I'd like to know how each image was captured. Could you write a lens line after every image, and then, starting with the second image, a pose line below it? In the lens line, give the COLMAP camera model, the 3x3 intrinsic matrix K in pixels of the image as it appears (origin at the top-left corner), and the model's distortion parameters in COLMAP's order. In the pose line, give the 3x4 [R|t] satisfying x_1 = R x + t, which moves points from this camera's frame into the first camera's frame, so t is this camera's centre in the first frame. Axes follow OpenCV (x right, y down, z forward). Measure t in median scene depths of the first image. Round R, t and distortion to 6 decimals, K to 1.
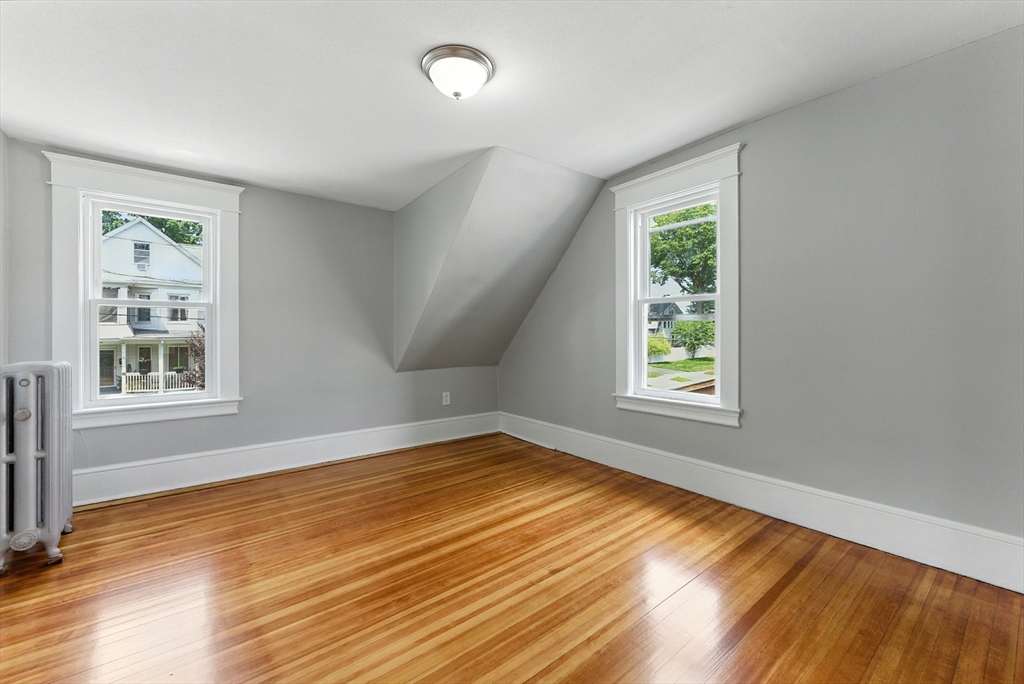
lens RADIAL K [[420.4, 0, 513.5], [0, 420.4, 336.6], [0, 0, 1]] dist [0.000049, -0.000056]
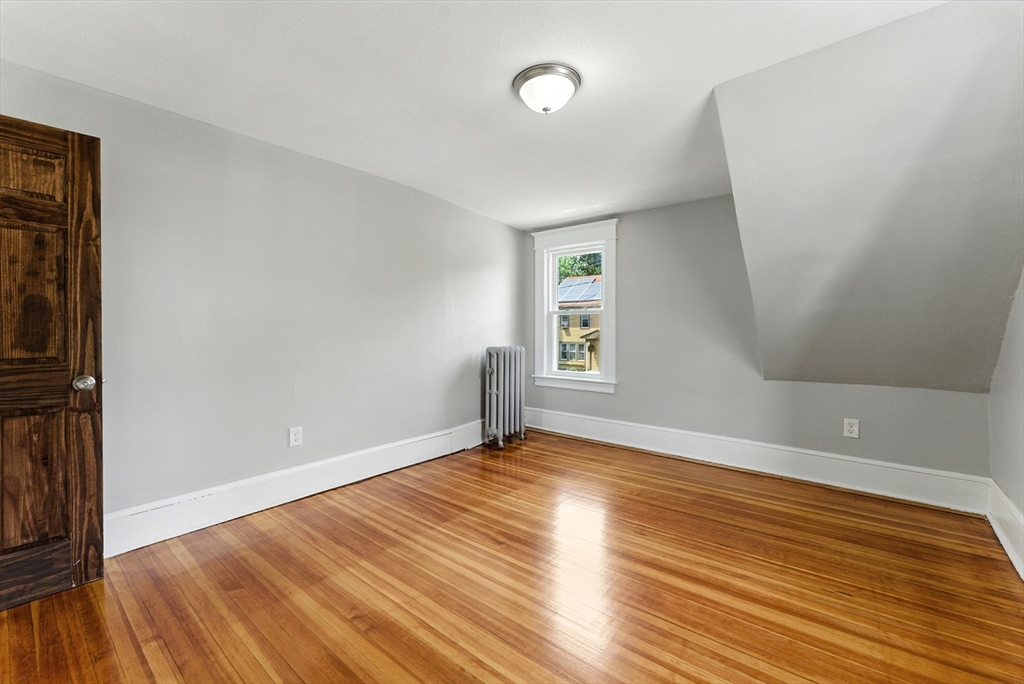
lens RADIAL K [[420.4, 0, 513.5], [0, 420.4, 336.6], [0, 0, 1]] dist [0.000049, -0.000056]
pose [[0.201248, 0.018795, -0.979360, 0.670078], [-0.008465, 0.999812, 0.017448, -0.016525], [0.979504, 0.004779, 0.201370, 0.533502]]
